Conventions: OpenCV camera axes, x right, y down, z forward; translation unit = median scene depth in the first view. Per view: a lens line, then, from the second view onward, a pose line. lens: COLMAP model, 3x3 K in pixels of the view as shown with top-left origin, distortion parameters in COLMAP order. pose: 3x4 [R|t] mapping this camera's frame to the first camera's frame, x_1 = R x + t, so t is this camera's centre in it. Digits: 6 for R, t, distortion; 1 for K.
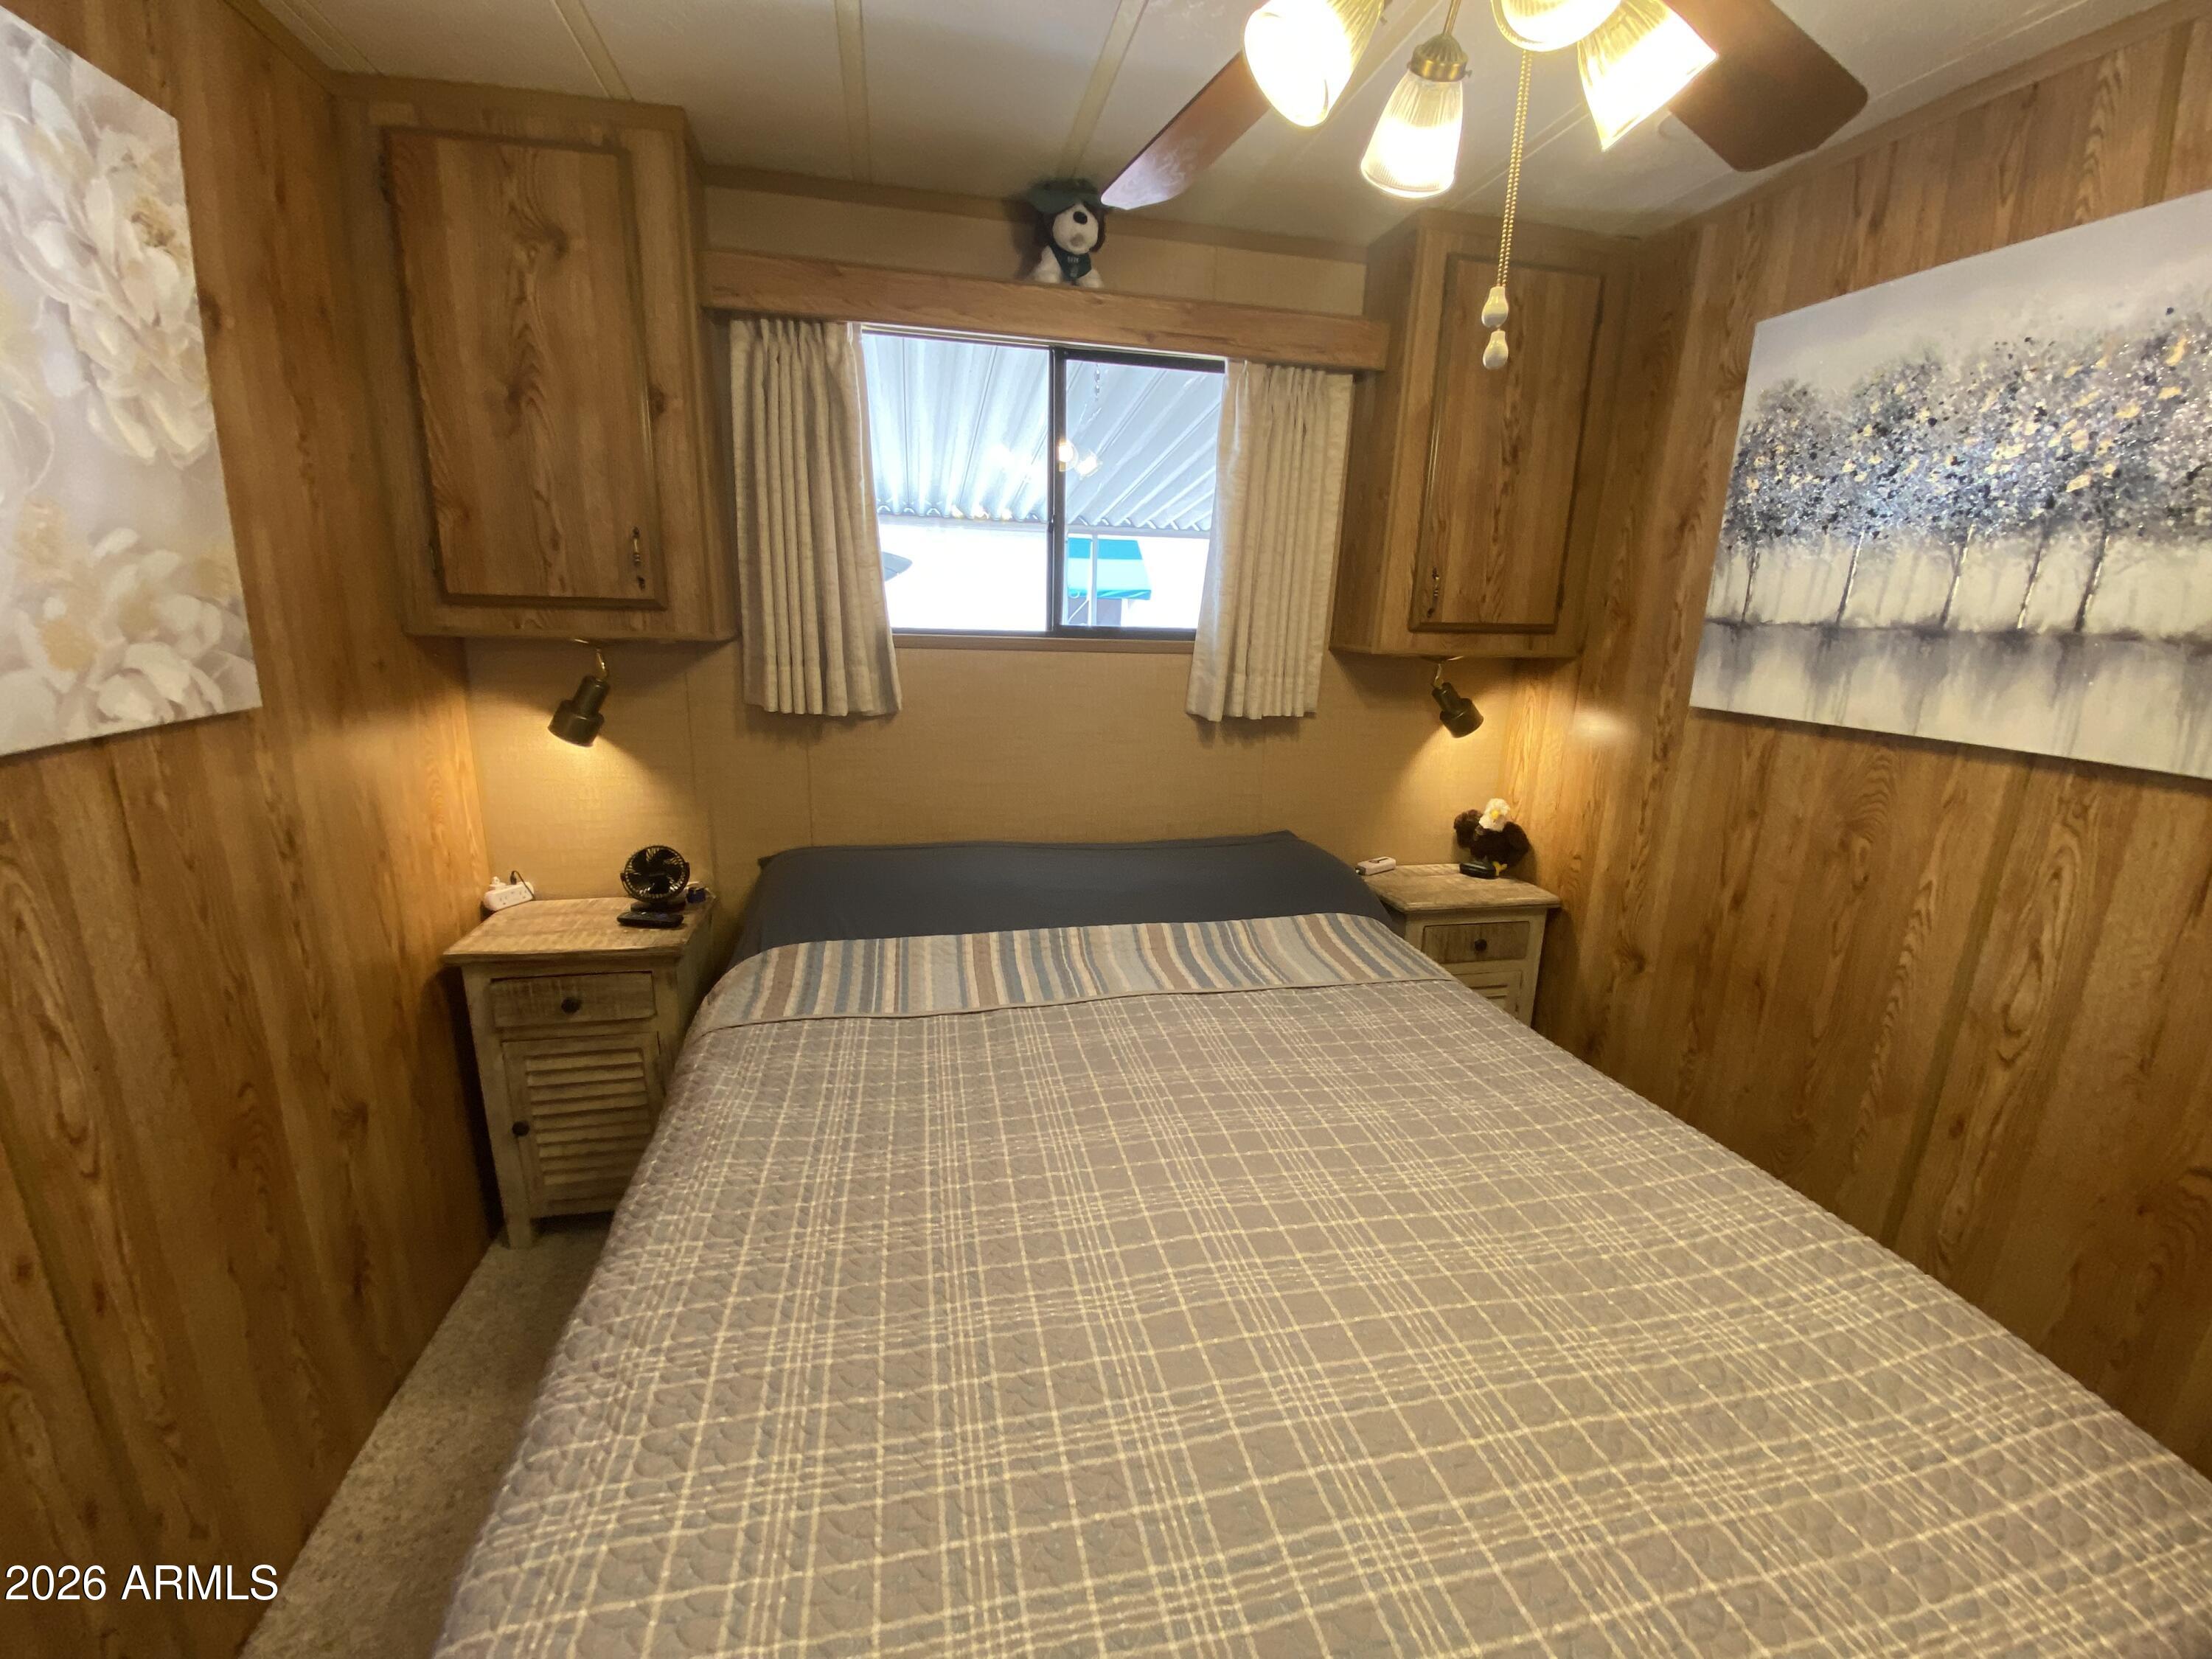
lens RADIAL K [[891.7, 0, 1105.7], [0, 891.7, 824.2], [0, 0, 1]] dist [0.027728, -0.025555]
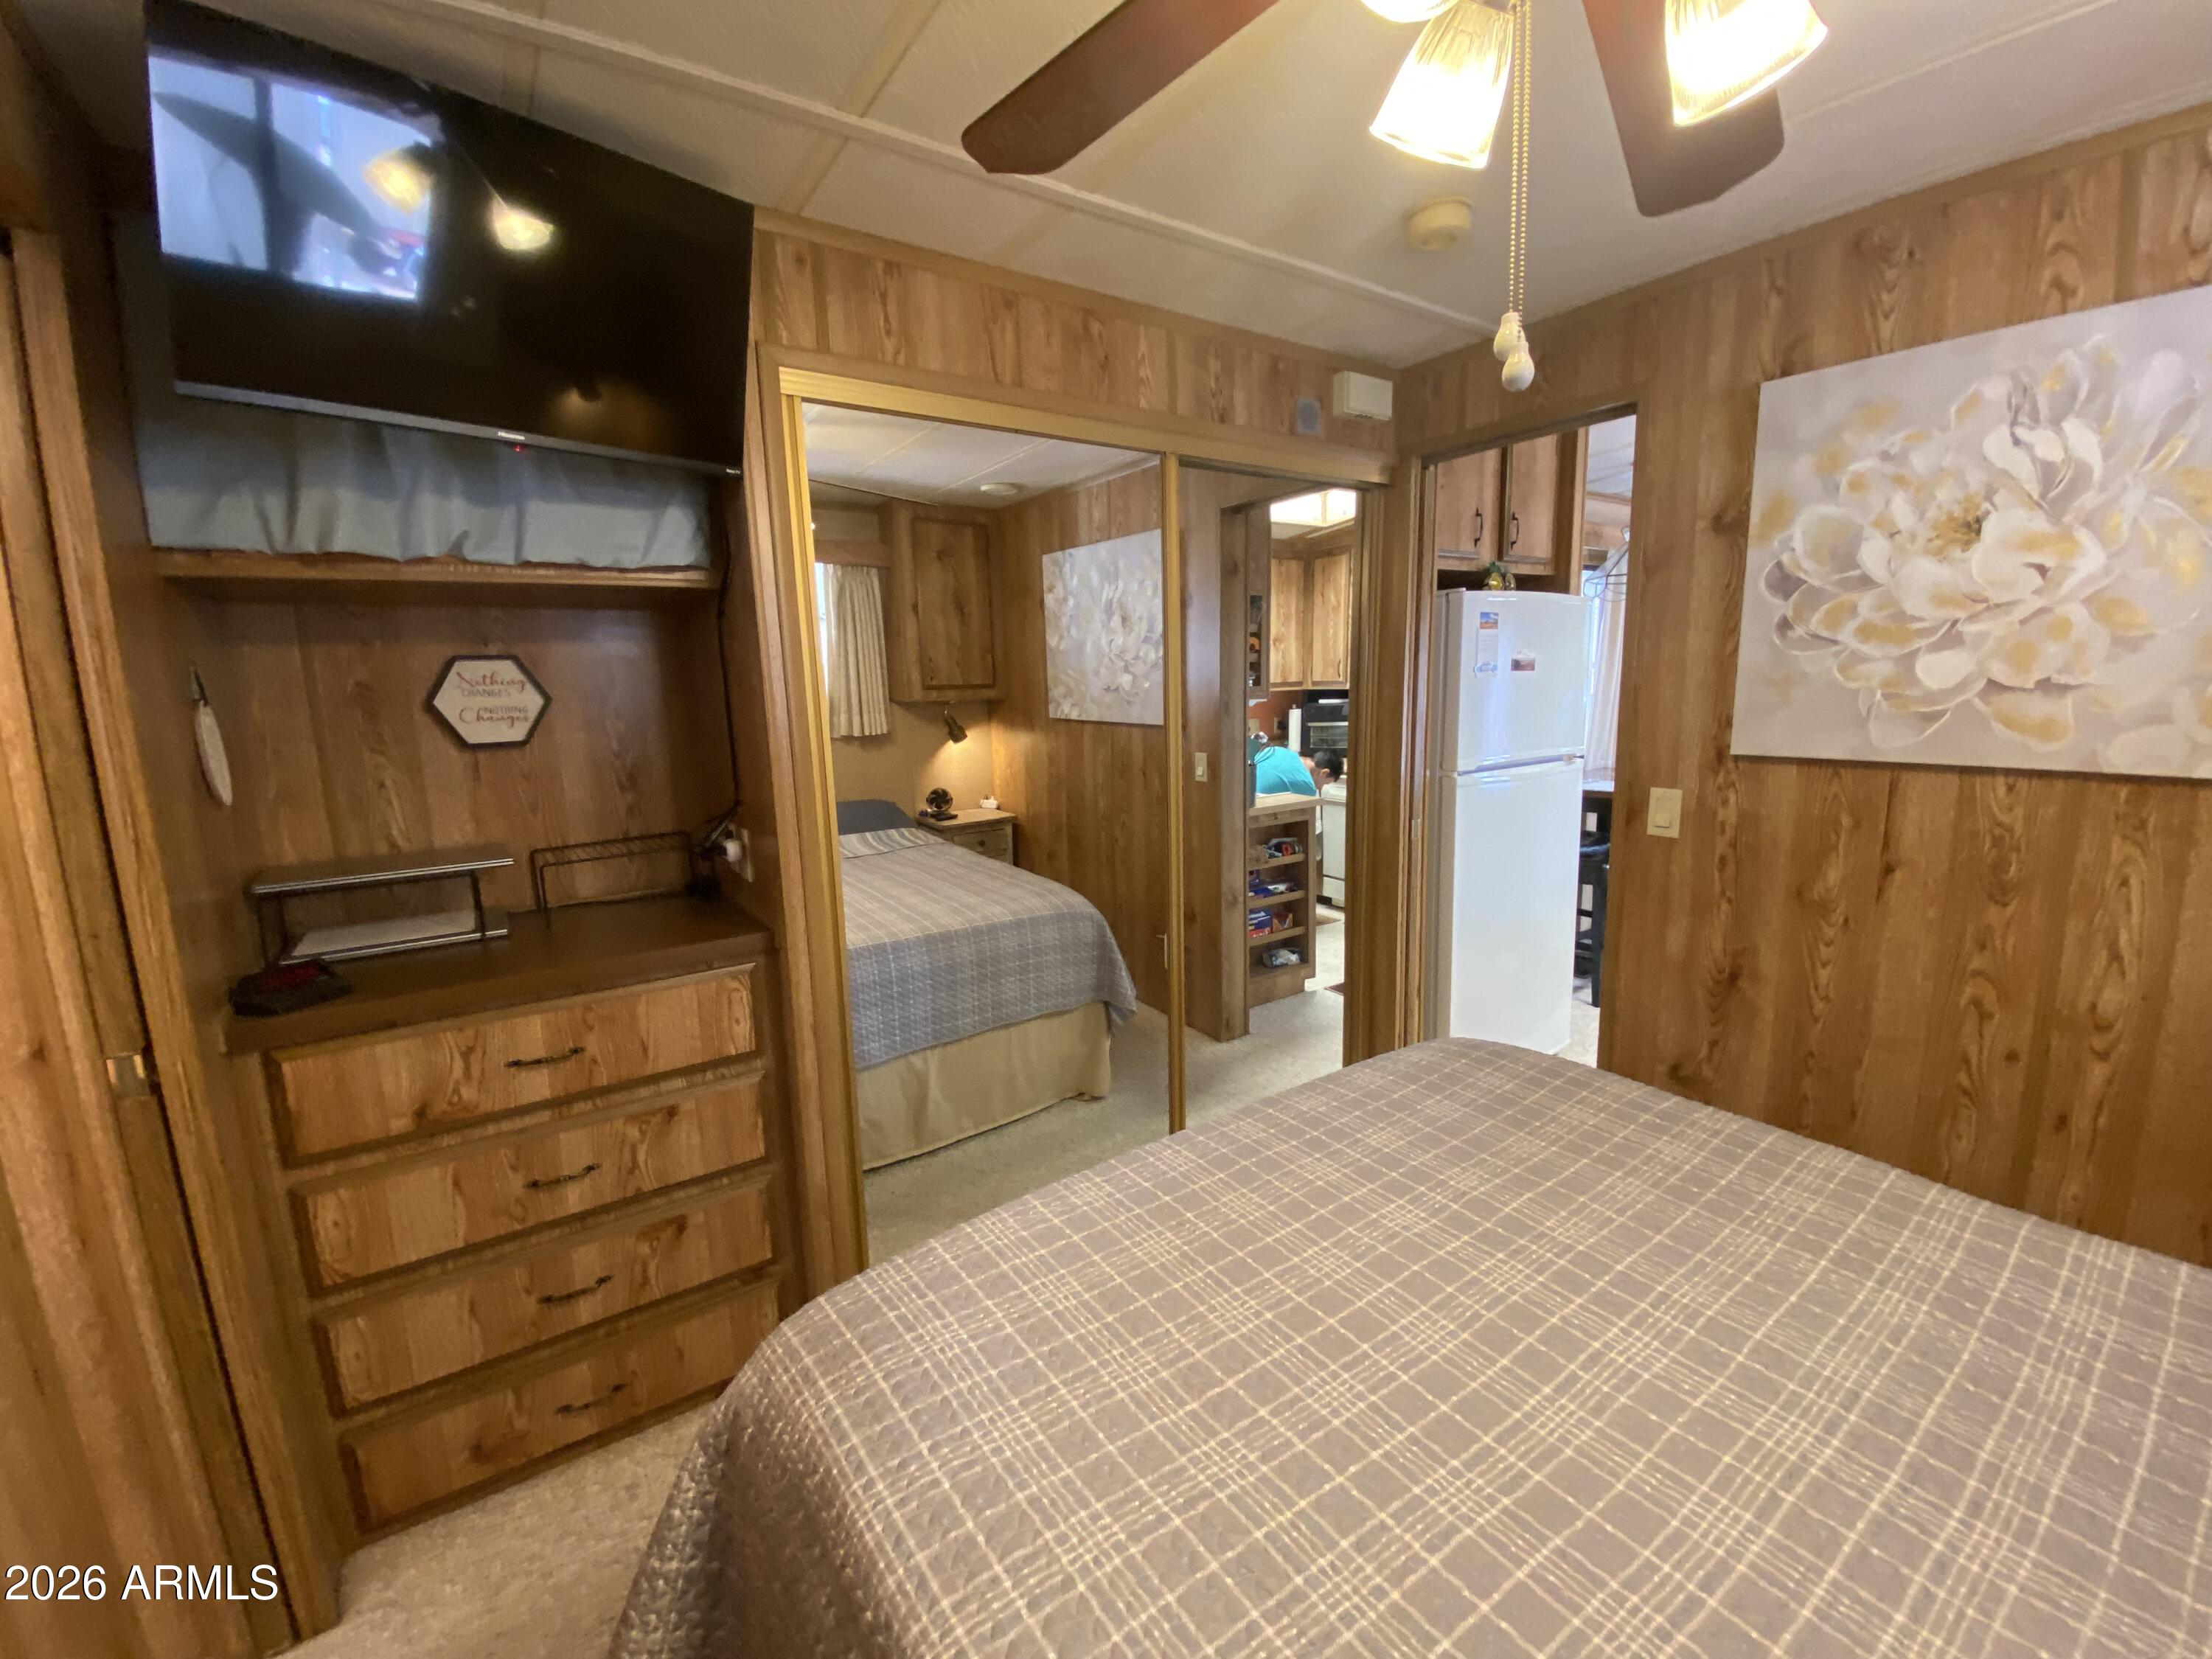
lens RADIAL K [[891.7, 0, 1105.7], [0, 891.7, 824.2], [0, 0, 1]] dist [0.027728, -0.025555]
pose [[-0.927040, 0.061978, -0.369806, 0.536358], [-0.081824, 0.929039, 0.360821, -0.206539], [0.365927, 0.364754, -0.856185, 0.836143]]
